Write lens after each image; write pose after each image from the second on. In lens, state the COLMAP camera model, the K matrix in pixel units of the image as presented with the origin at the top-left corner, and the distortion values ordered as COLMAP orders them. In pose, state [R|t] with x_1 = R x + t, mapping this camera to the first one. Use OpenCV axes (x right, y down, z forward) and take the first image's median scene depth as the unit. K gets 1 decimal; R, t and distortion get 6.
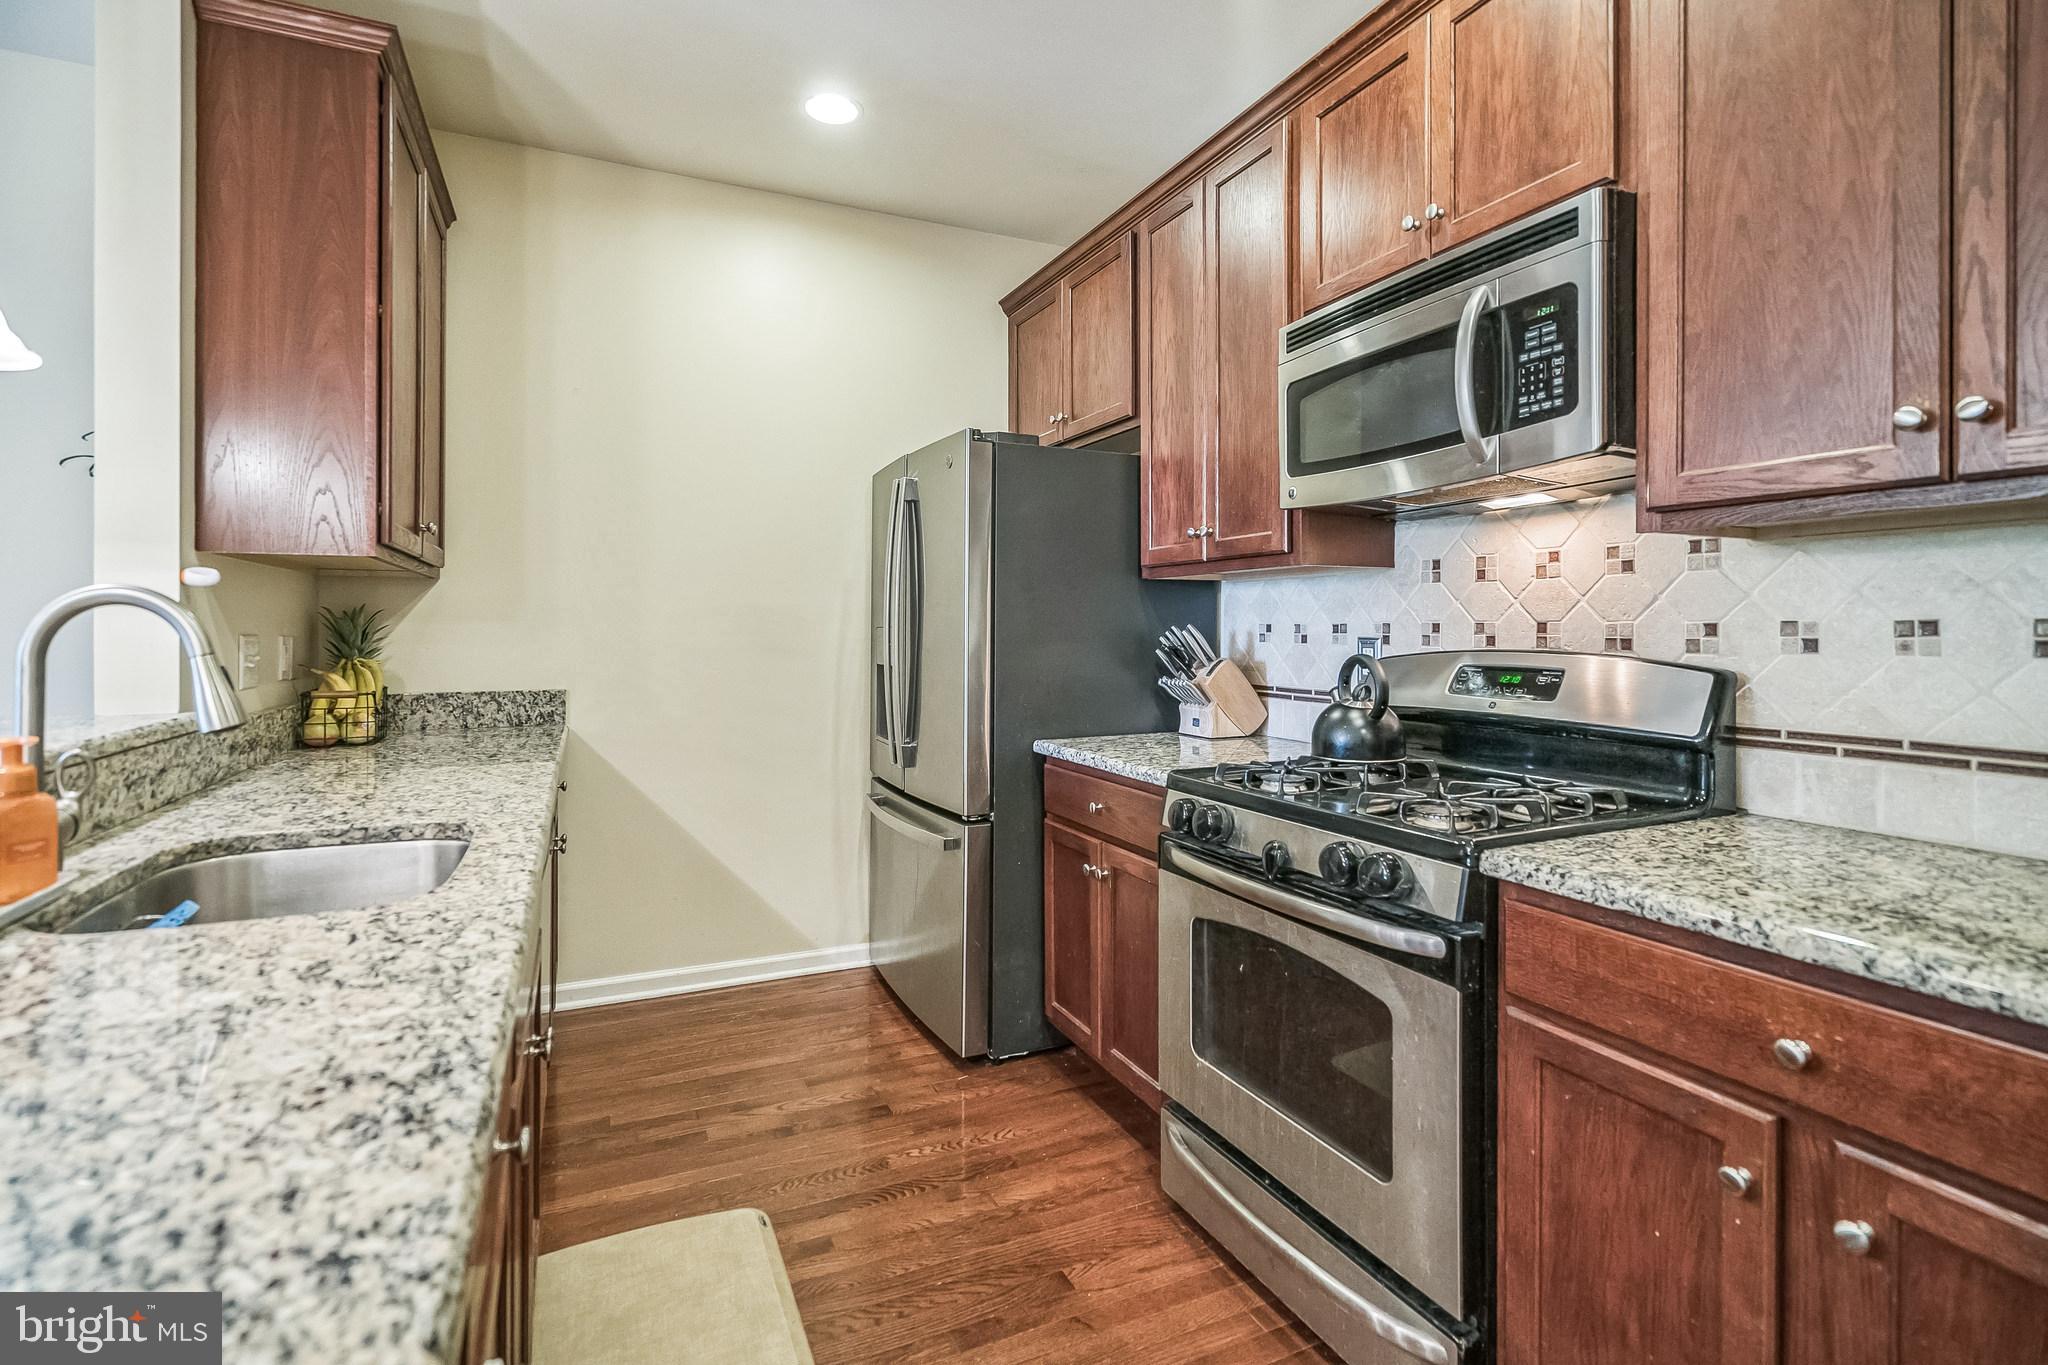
lens RADIAL K [[947.0, 0, 1006.3], [0, 947.0, 637.2], [0, 0, 1]] dist [0.002499, -0.000129]
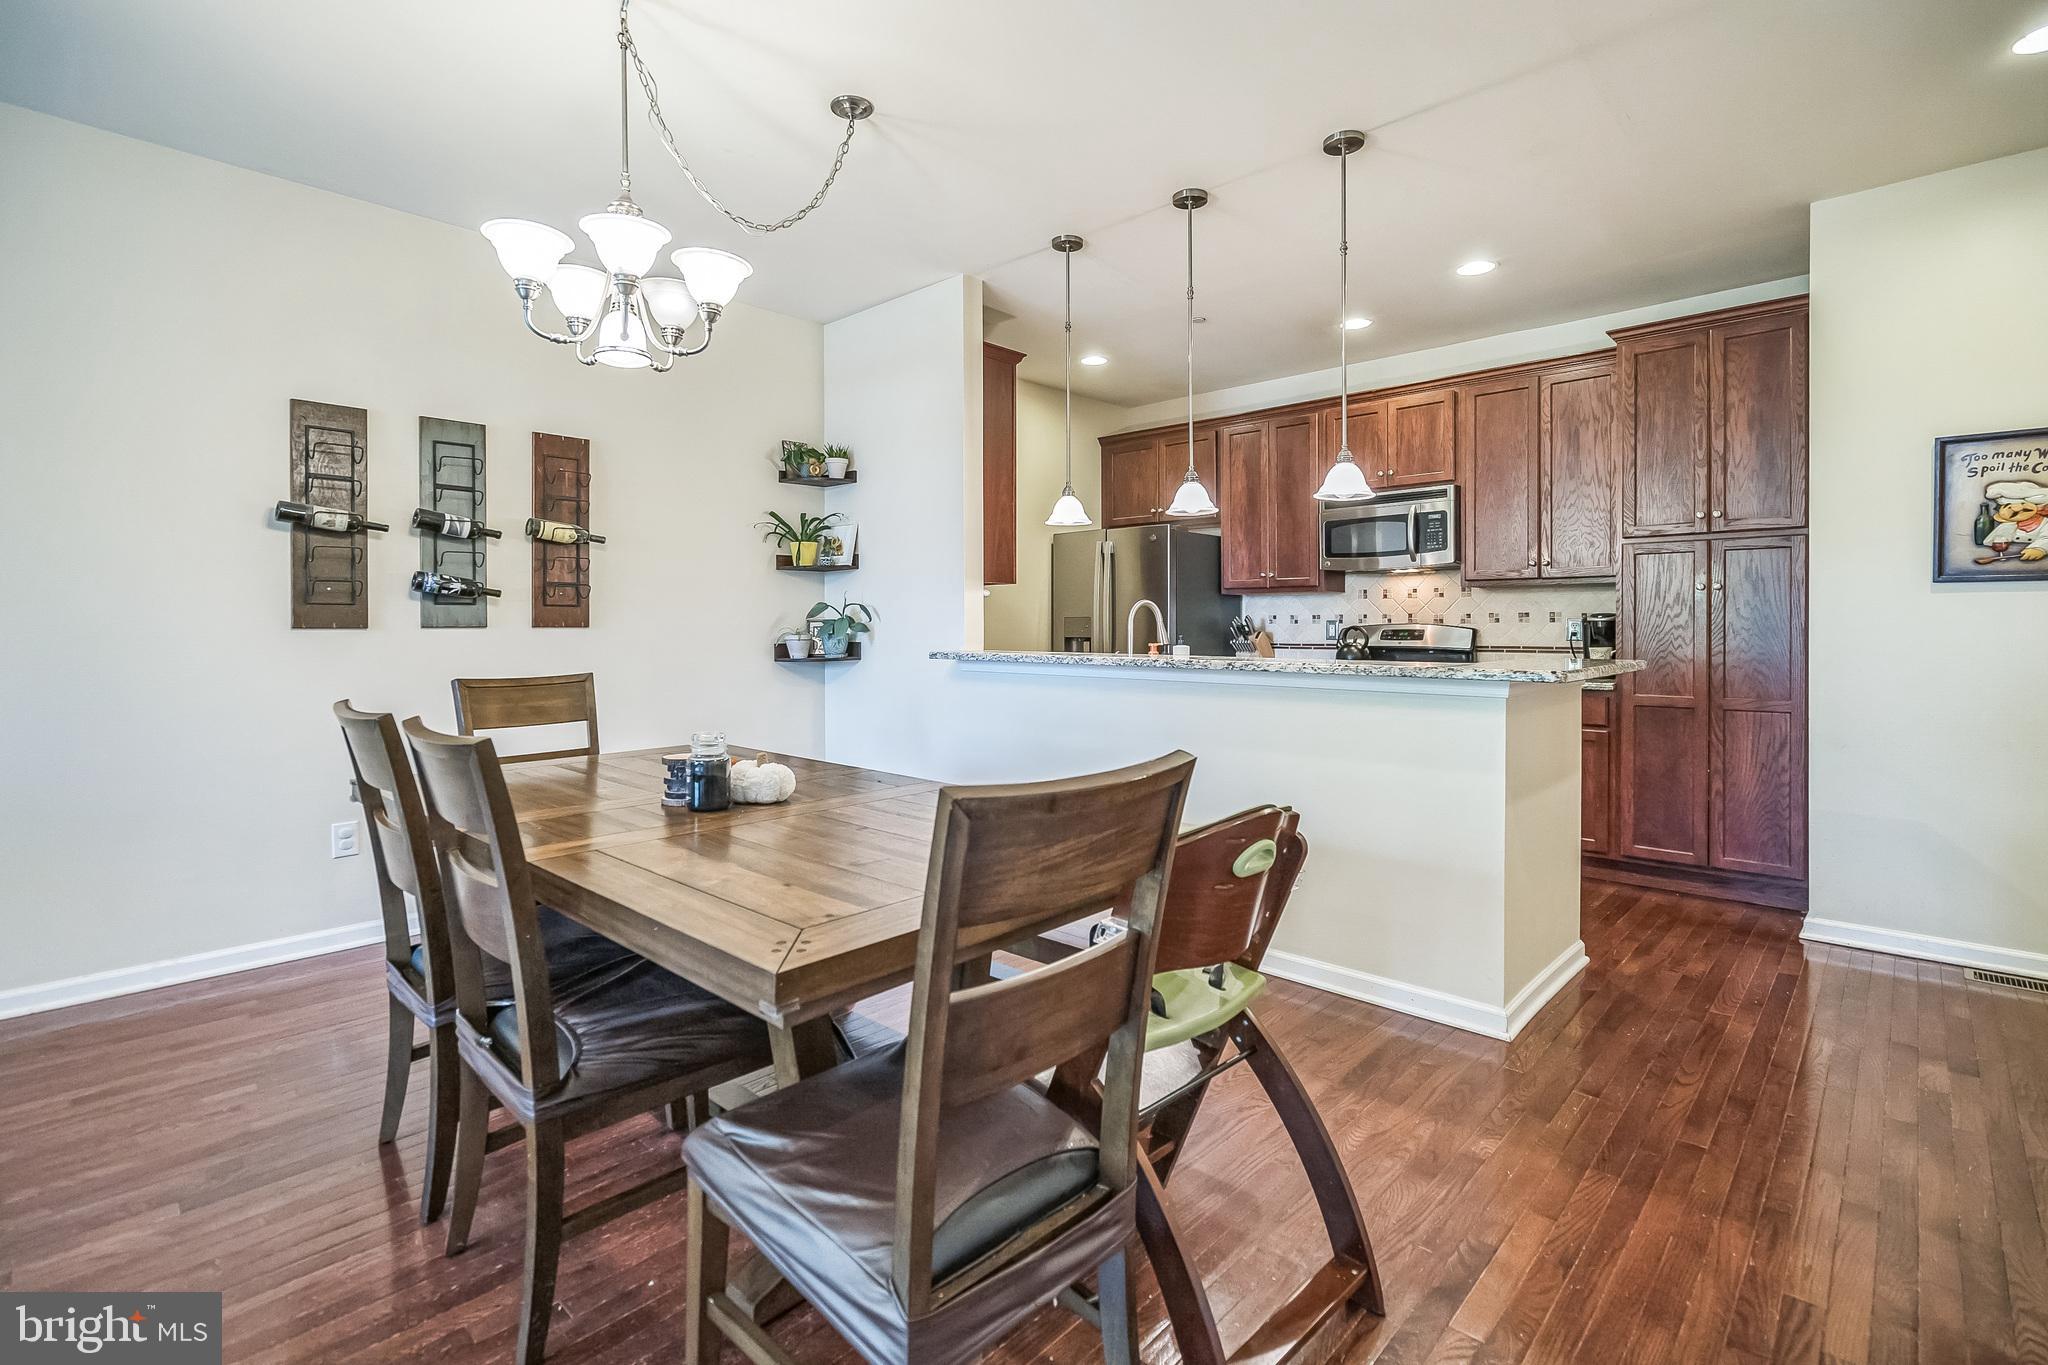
lens RADIAL K [[947.0, 0, 1015.5], [0, 947.0, 633.0], [0, 0, 1]] dist [0.002499, -0.000129]
pose [[0.921077, -0.001906, 0.389375, -1.796031], [0.003744, 0.999985, -0.003960, 0.053062], [-0.389362, 0.005105, 0.921071, -1.265485]]
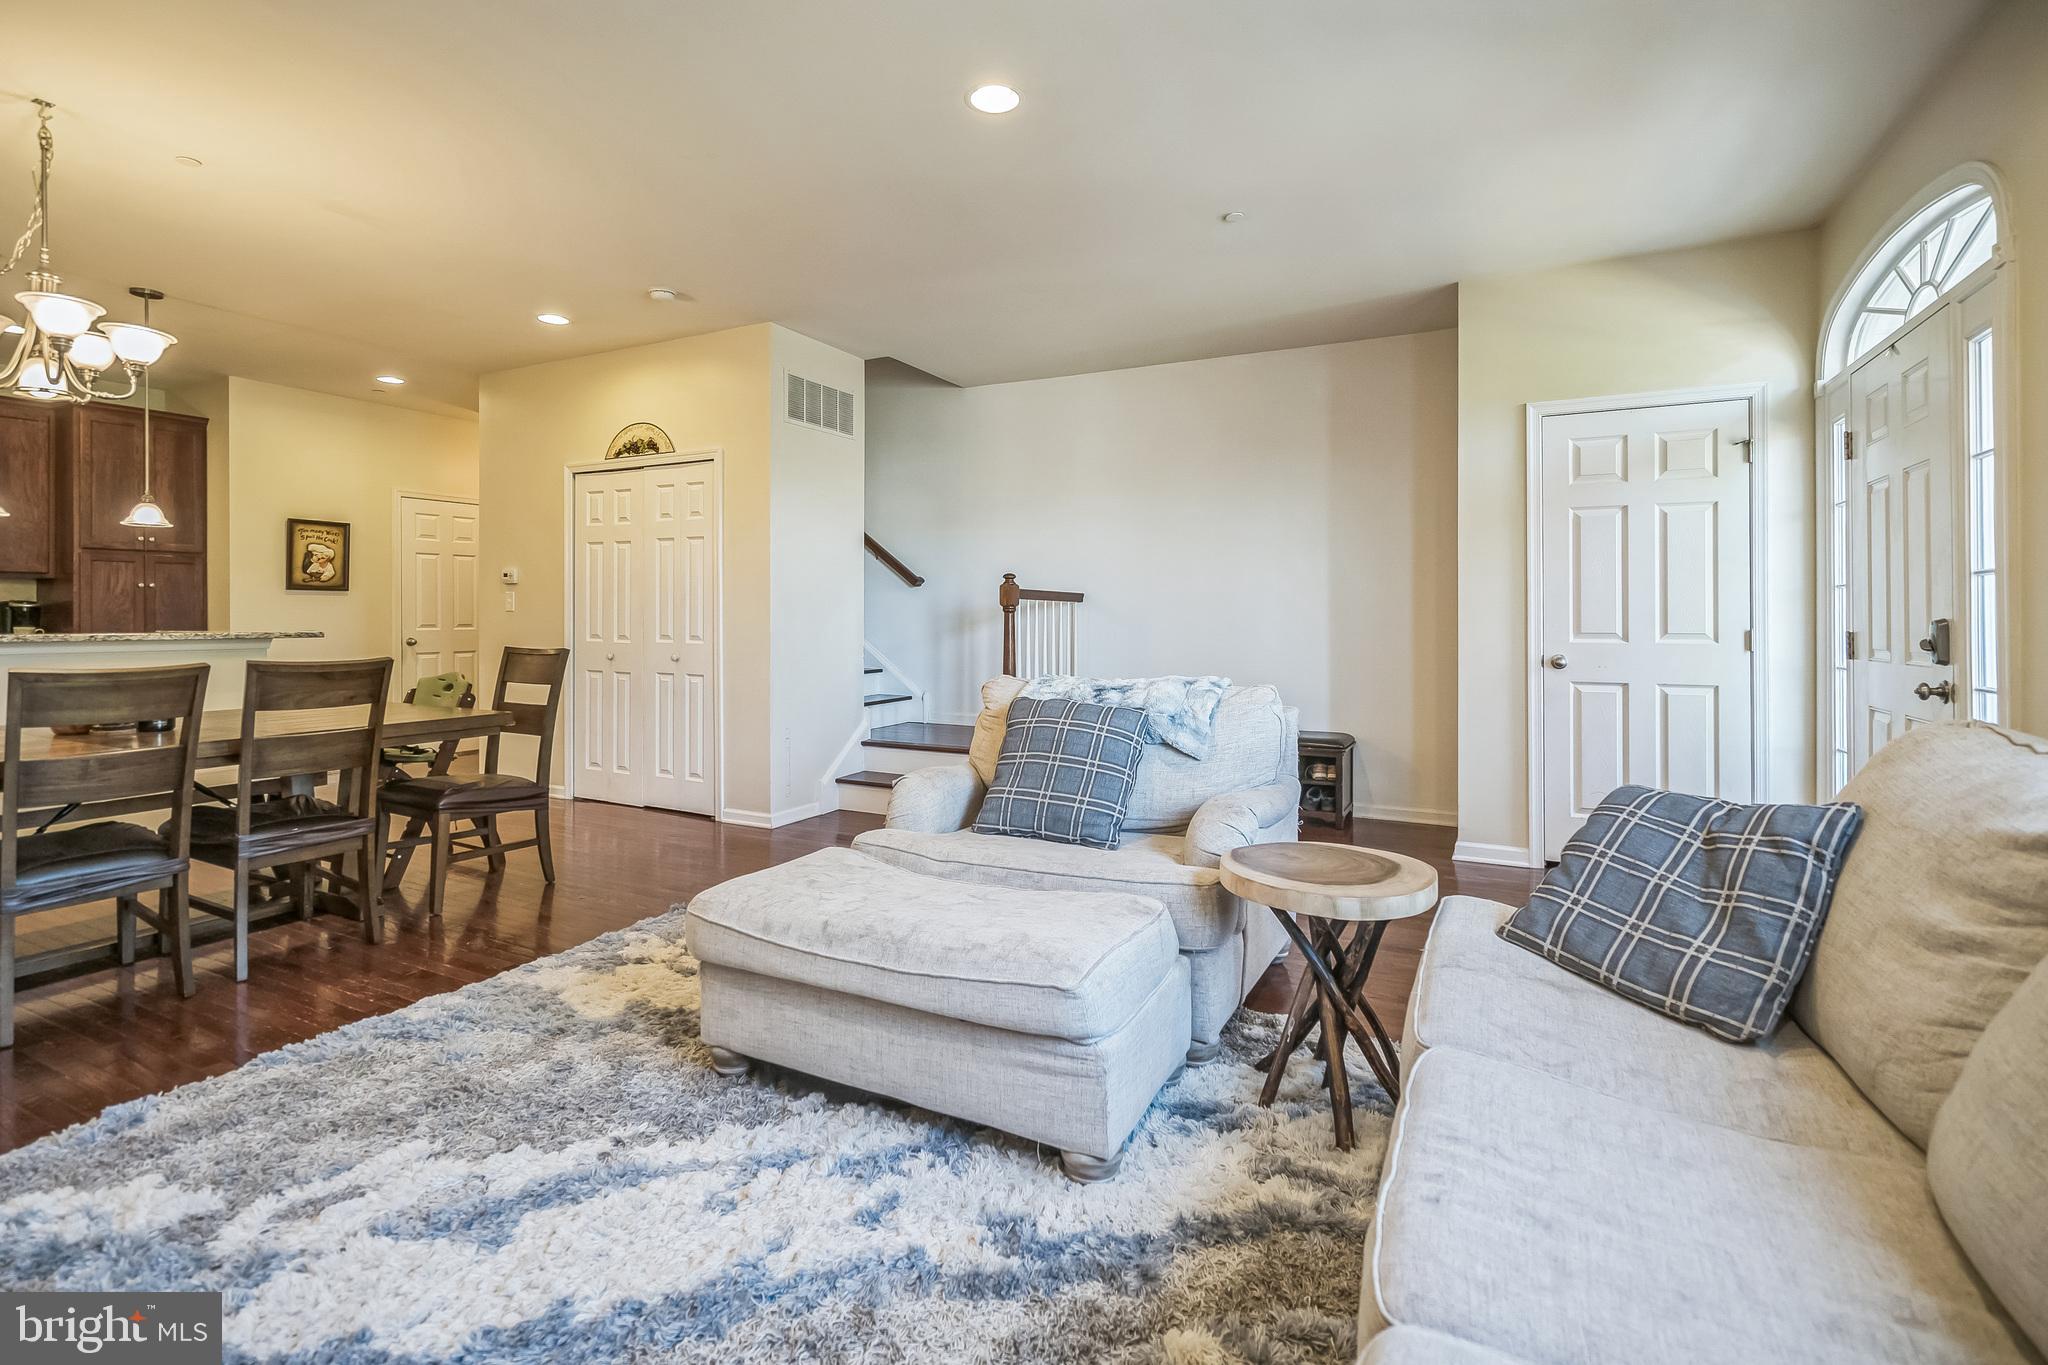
lens RADIAL K [[947.0, 0, 1006.8], [0, 947.0, 617.1], [0, 0, 1]] dist [0.002499, -0.000129]
pose [[-0.622490, -0.000170, 0.782628, -4.124301], [0.009601, 0.999923, 0.007854, 0.059652], [-0.782569, 0.012403, -0.622441, -0.132532]]
